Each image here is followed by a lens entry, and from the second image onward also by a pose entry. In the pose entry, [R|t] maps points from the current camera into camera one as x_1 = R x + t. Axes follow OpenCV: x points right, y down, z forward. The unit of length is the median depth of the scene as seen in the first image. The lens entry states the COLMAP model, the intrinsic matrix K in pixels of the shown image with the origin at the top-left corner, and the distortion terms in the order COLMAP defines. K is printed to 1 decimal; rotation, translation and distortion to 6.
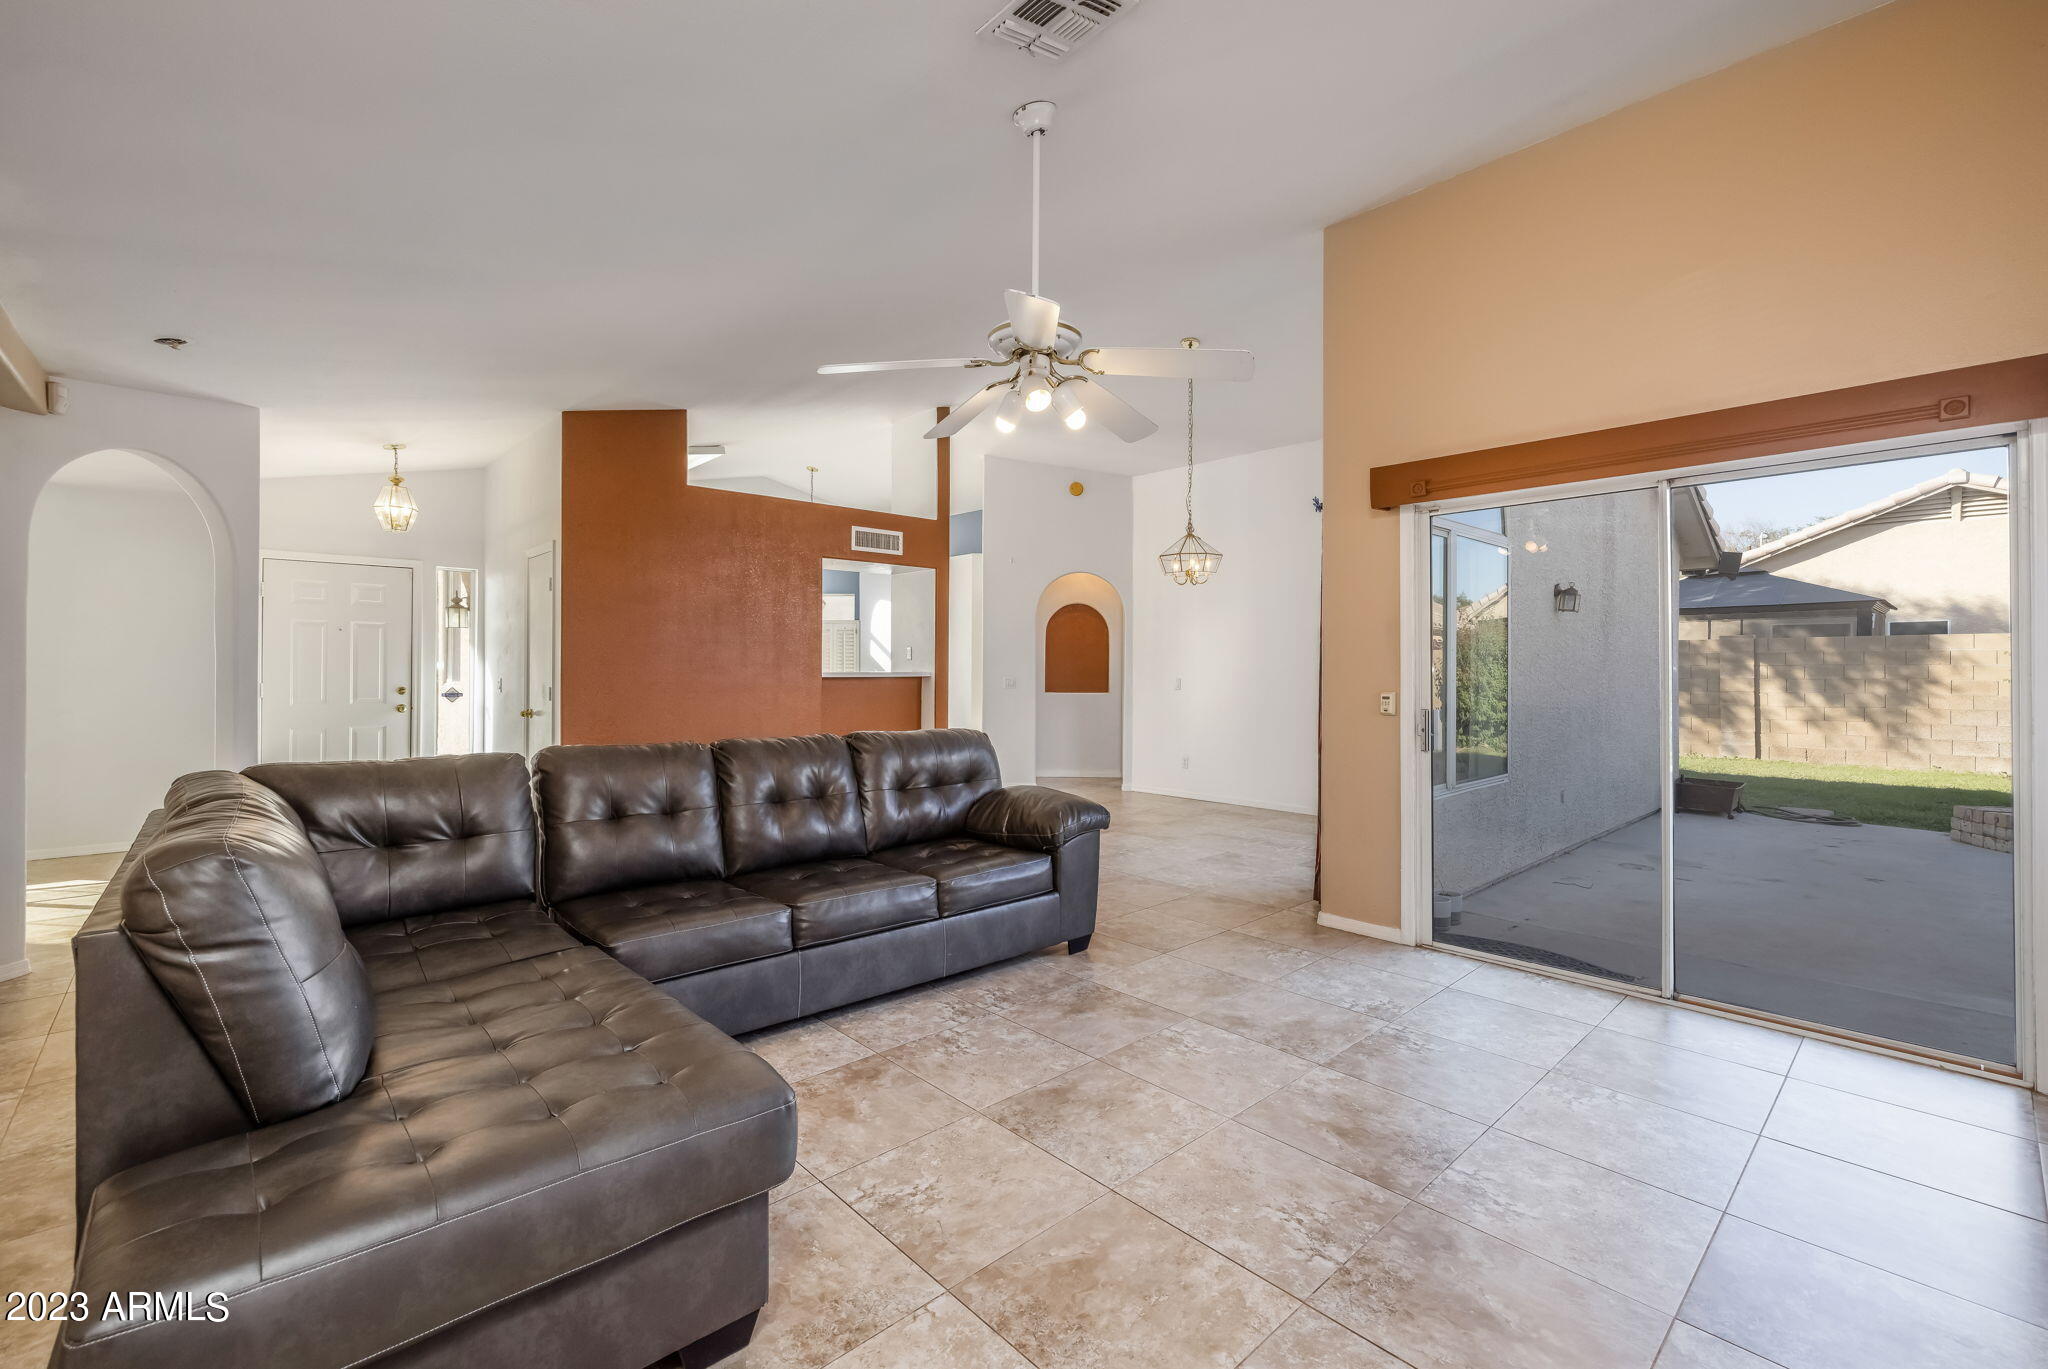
lens RADIAL K [[867.8, 0, 1026.9], [0, 867.8, 665.7], [0, 0, 1]] dist [-0.002319, 0.000422]
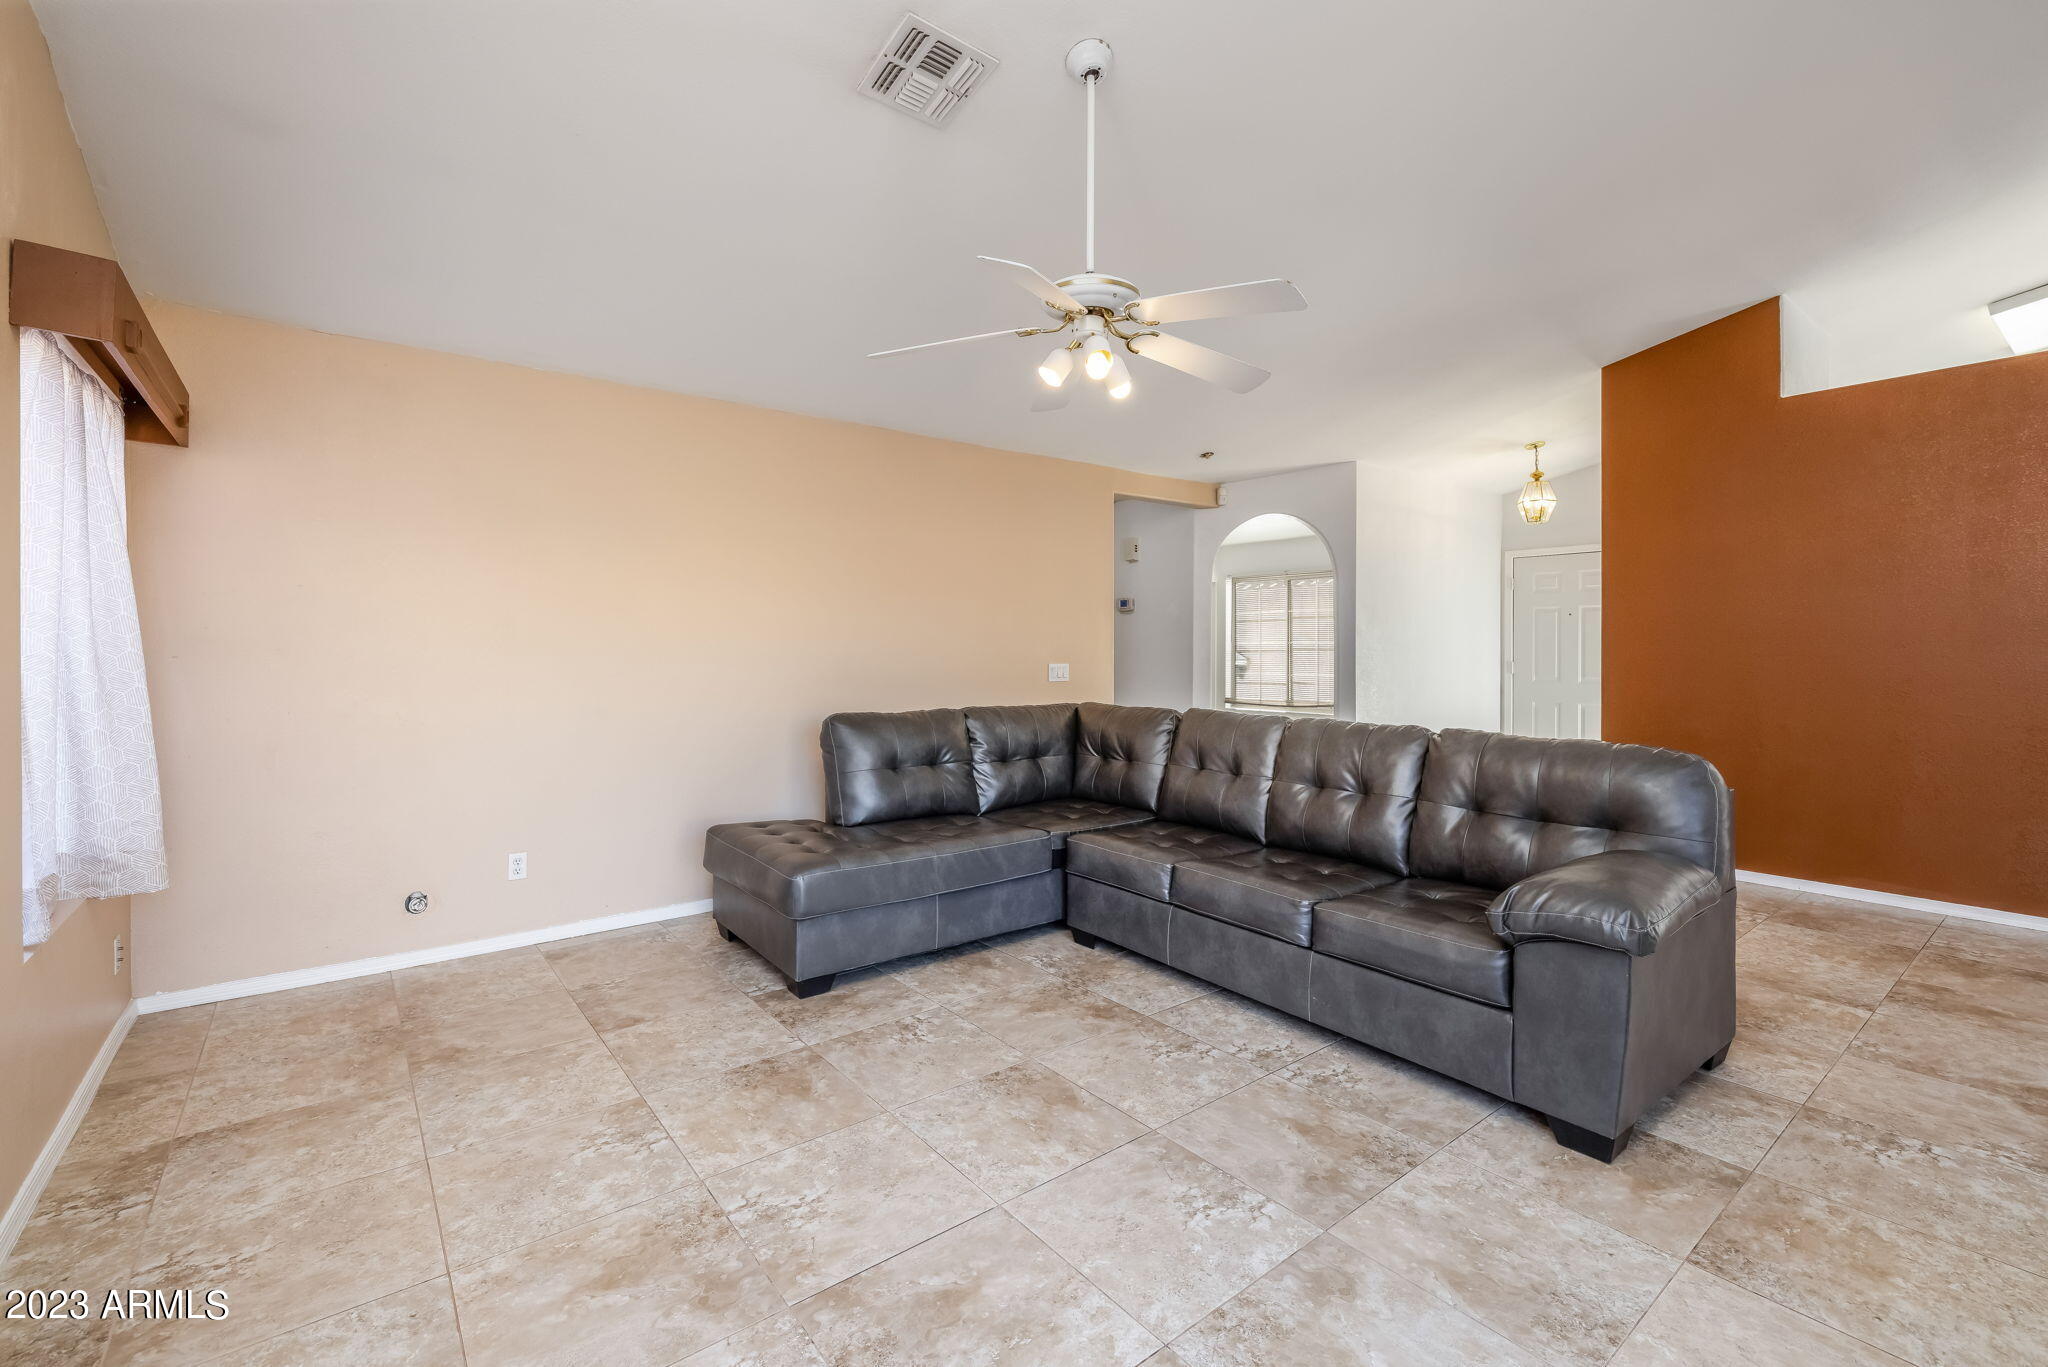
lens RADIAL K [[877.9, 0, 1015.7], [0, 877.9, 654.7], [0, 0, 1]] dist [-0.001153, 0.005190]
pose [[-0.084332, 0.006965, -0.996413, 0.877031], [0.006166, 0.999960, 0.006468, -0.001871], [0.996419, -0.005598, -0.084372, 0.904283]]
